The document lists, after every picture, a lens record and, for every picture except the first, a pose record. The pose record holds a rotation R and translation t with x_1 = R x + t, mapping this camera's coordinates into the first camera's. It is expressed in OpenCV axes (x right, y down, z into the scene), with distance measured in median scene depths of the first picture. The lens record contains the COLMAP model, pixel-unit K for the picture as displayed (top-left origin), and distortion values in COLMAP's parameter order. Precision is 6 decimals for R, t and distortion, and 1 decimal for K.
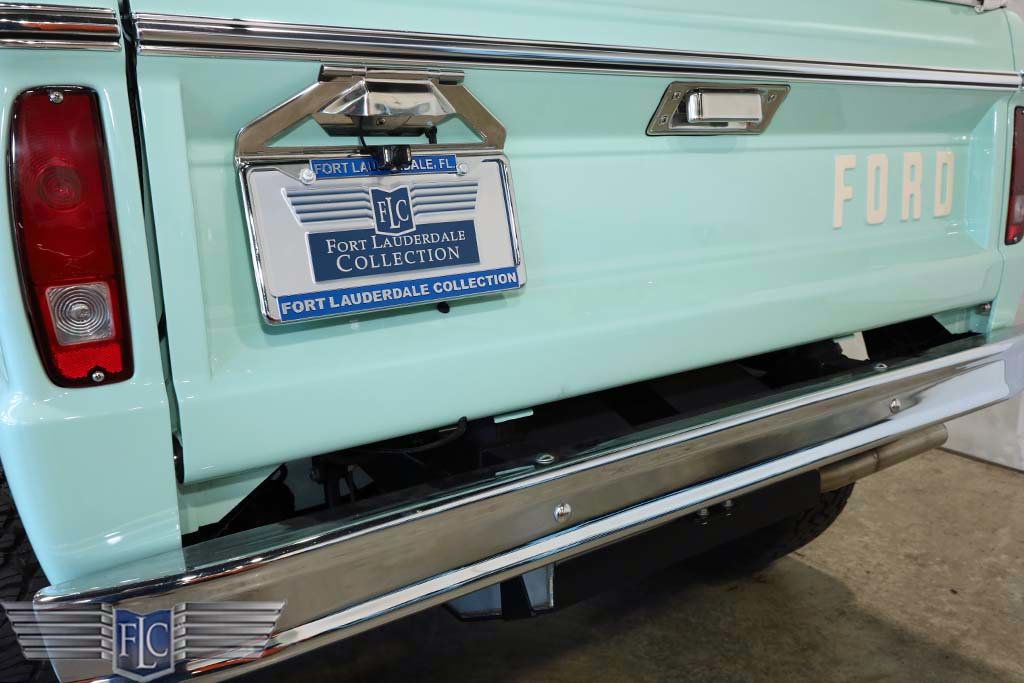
lens RADIAL K [[836.7, 0, 512.0], [0, 836.7, 341.5], [0, 0, 1]] dist [-0.002907, 0.005977]
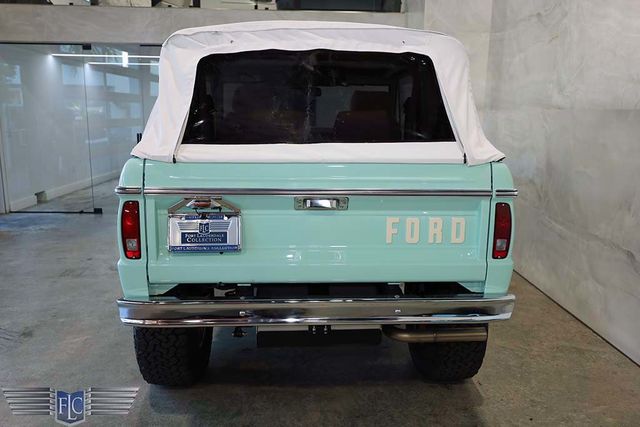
lens RADIAL K [[522.9, 0, 320.0], [0, 522.9, 213.5], [0, 0, 1]] dist [-0.002907, 0.005977]
pose [[0.855903, 0.139662, -0.497920, 1.521429], [-0.146607, 0.988870, 0.025358, -0.356315], [0.495920, 0.051294, 0.866852, -0.886926]]
